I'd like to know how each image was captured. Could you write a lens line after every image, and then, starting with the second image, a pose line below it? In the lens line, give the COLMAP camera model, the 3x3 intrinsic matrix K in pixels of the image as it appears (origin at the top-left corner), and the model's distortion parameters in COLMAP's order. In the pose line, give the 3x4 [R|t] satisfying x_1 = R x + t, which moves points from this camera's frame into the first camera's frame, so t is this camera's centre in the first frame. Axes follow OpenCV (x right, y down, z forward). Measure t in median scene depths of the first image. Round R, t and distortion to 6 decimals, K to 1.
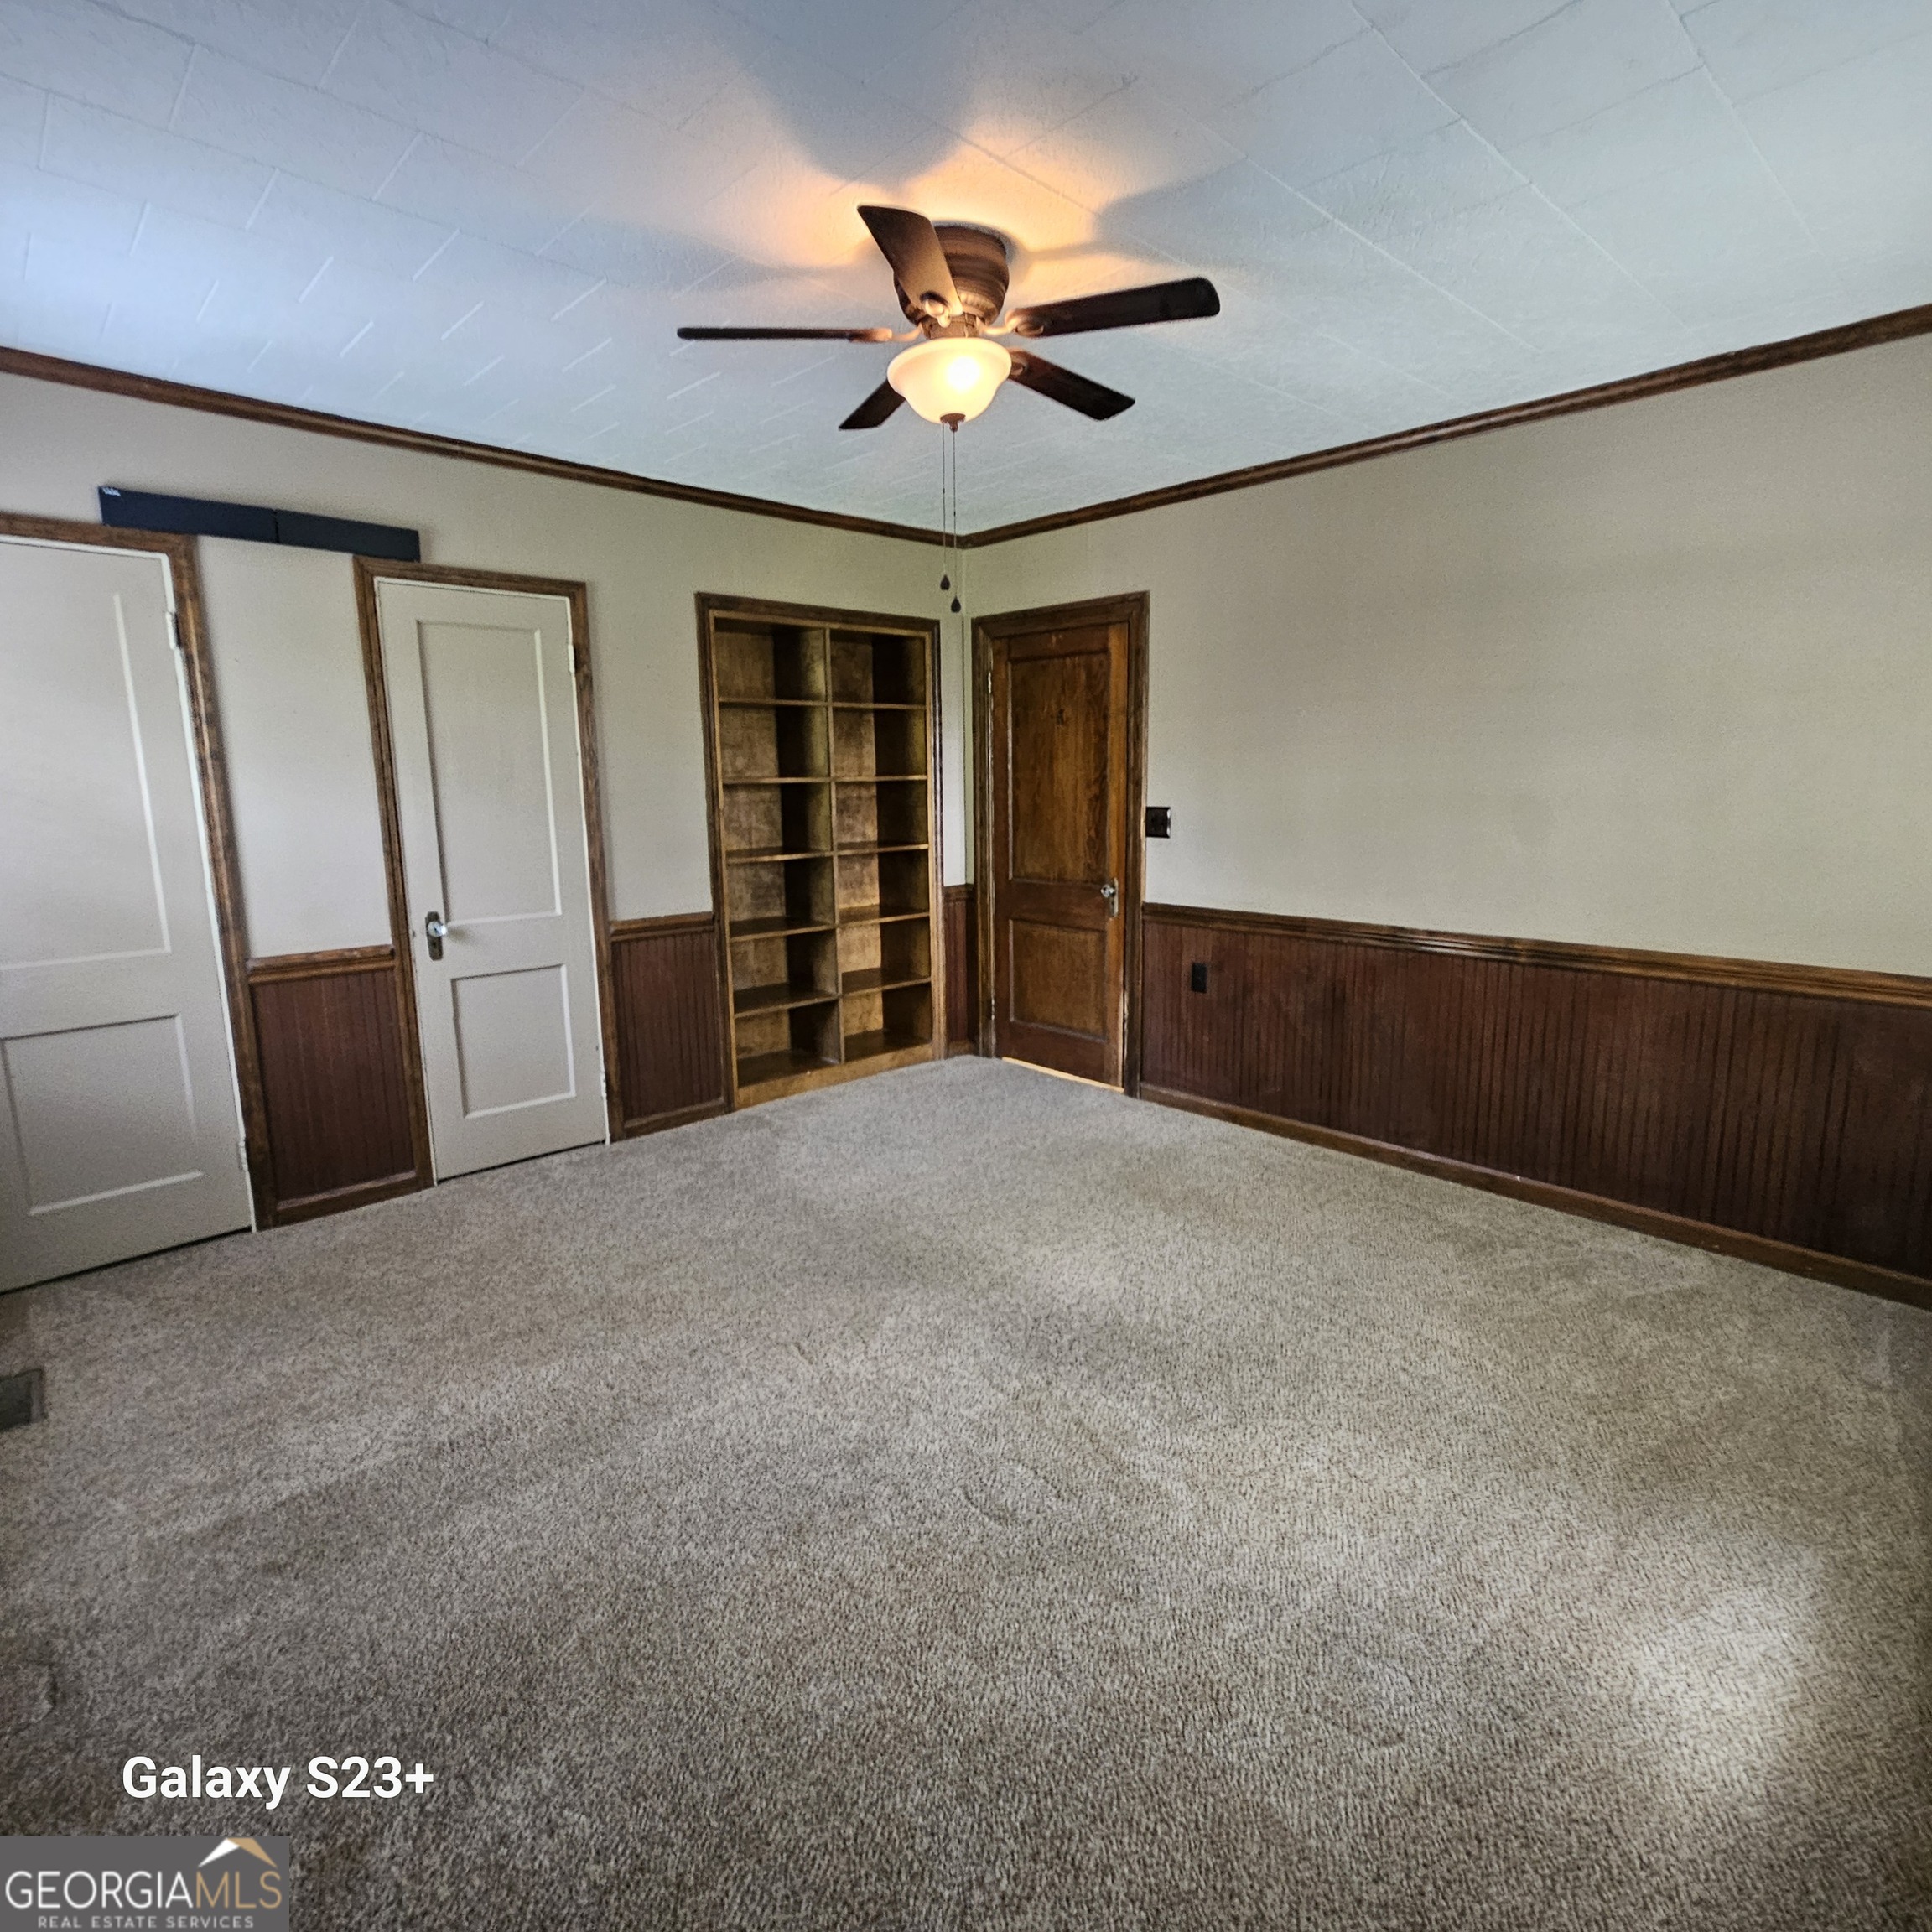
lens RADIAL K [[1051.6, 0, 968.1], [0, 1051.6, 955.1], [0, 0, 1]] dist [-0.000776, 0.001587]
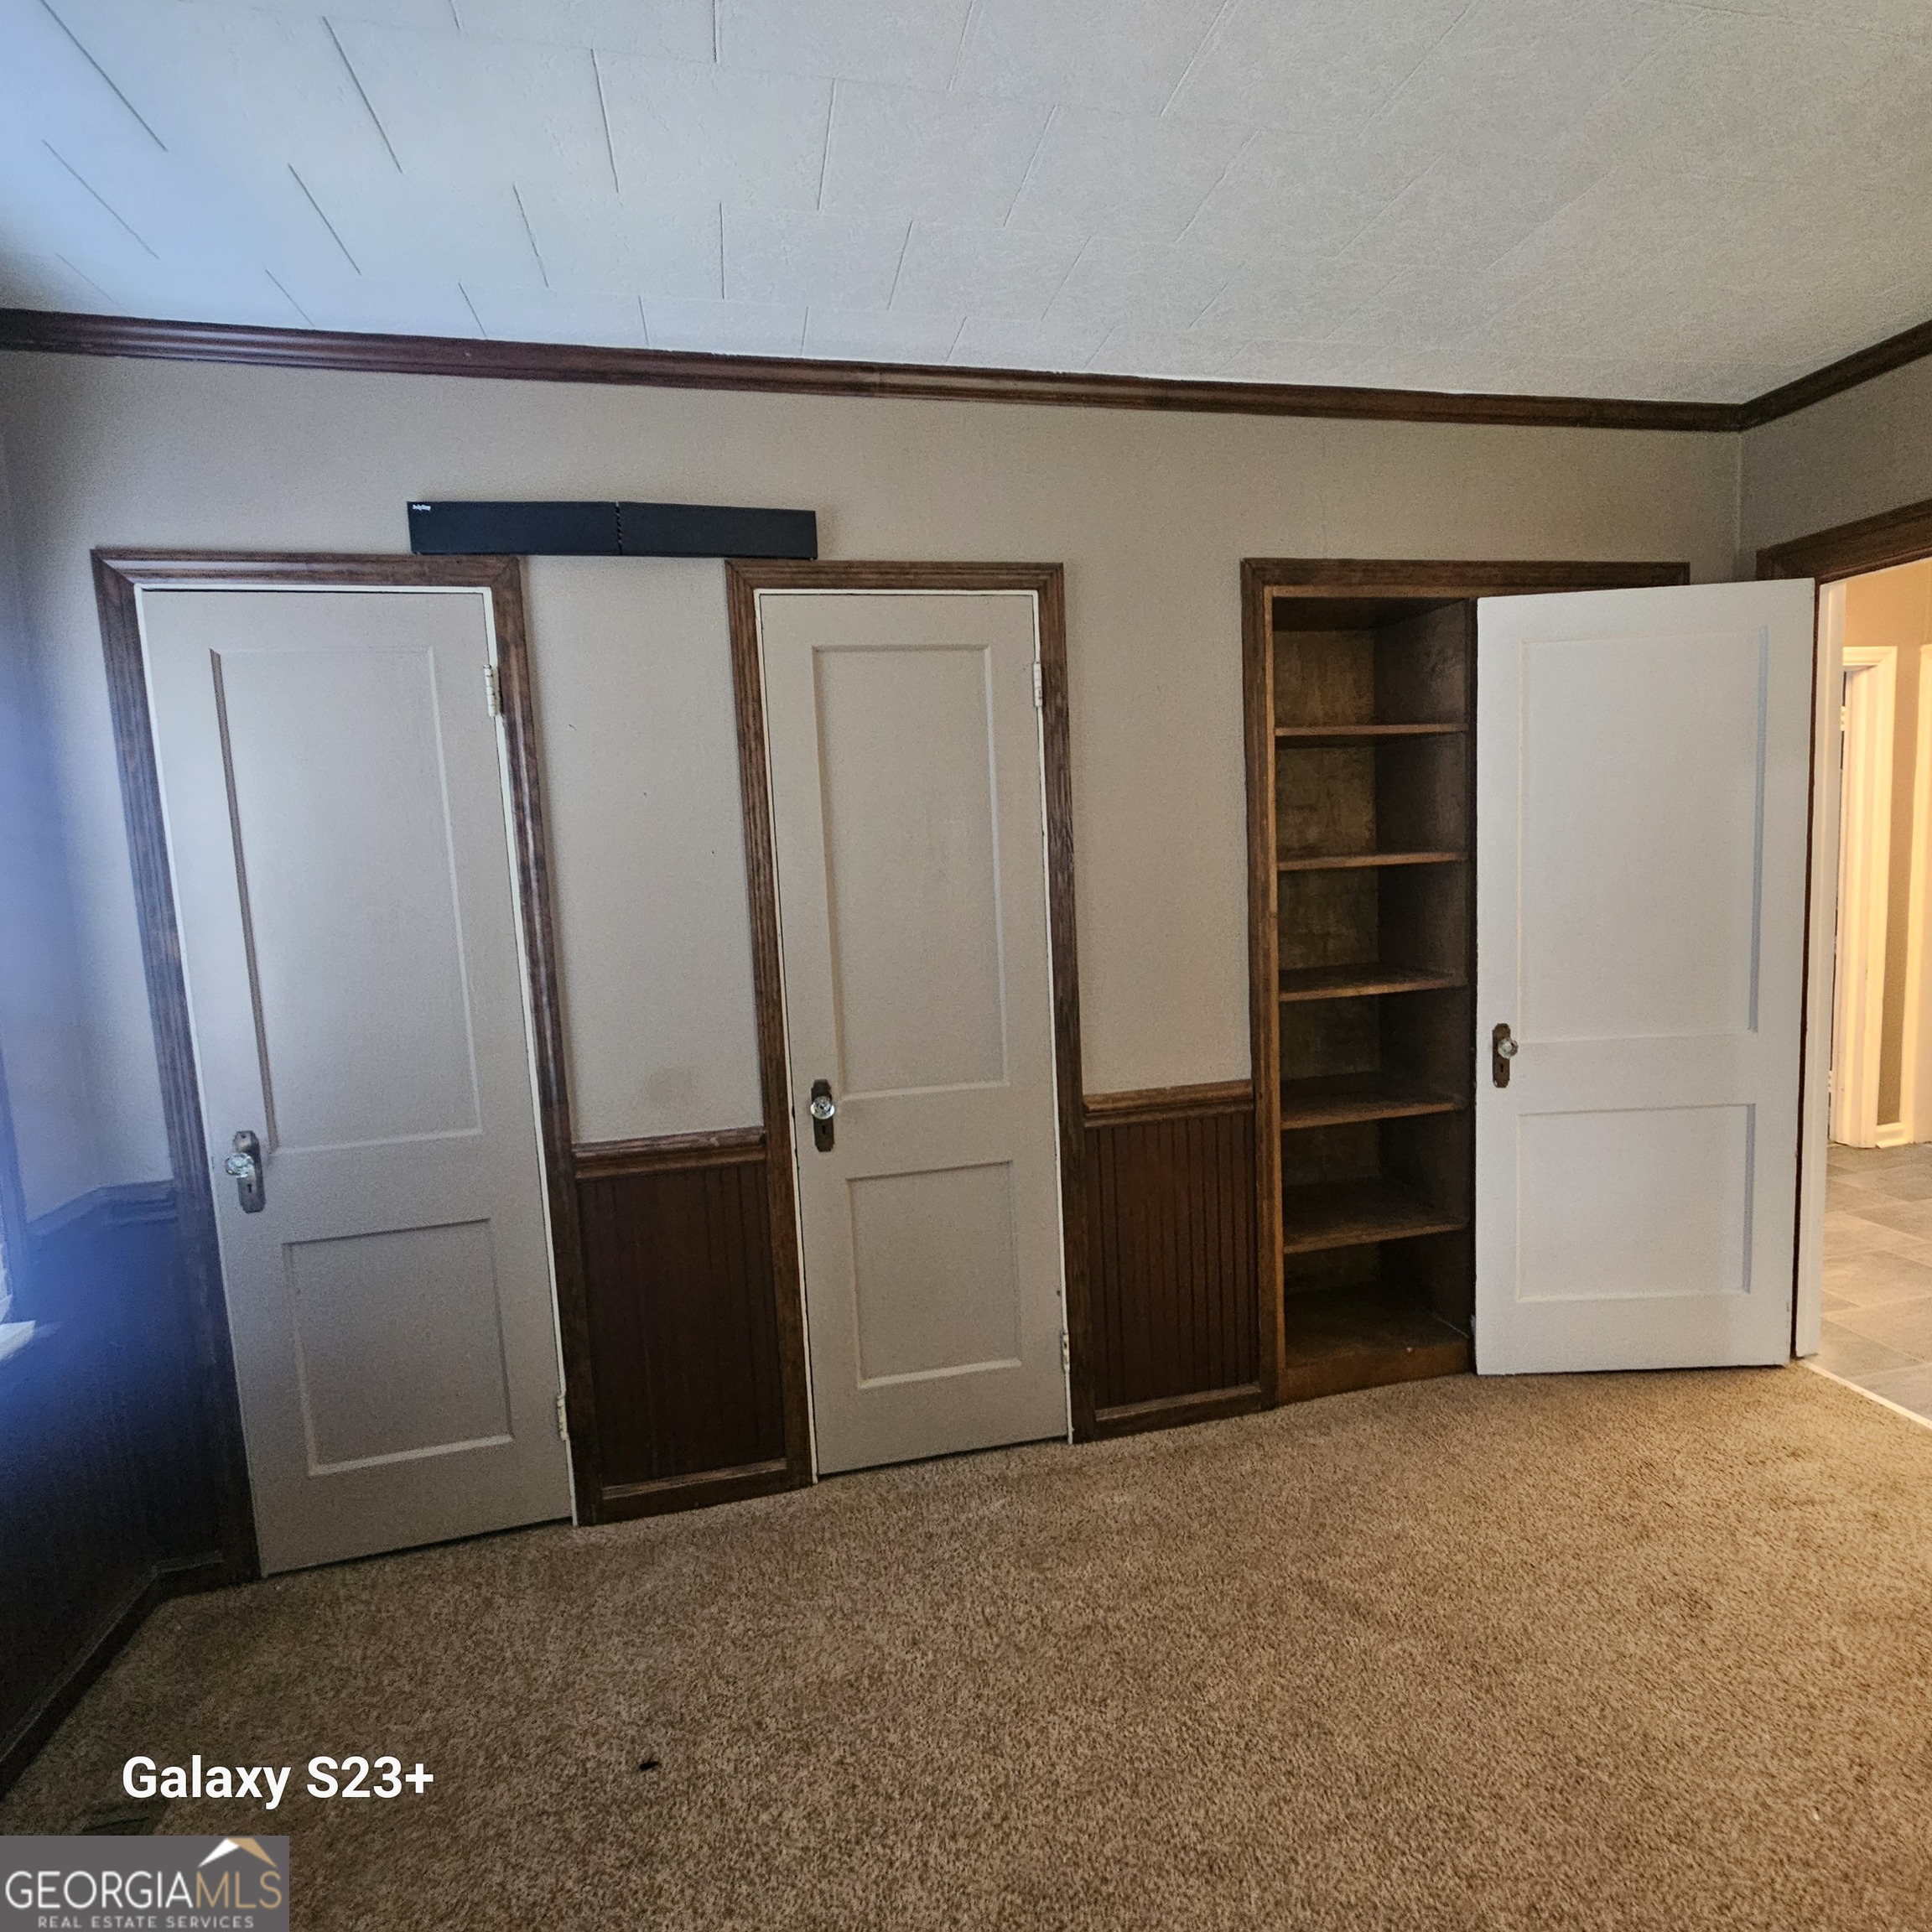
lens RADIAL K [[1051.6, 0, 986.6], [0, 1051.6, 967.0], [0, 0, 1]] dist [-0.000776, 0.001587]
pose [[0.862371, 0.026120, -0.505603, -0.085349], [-0.047864, 0.998401, -0.030061, -0.099578], [0.504010, 0.050124, 0.862242, 0.482318]]
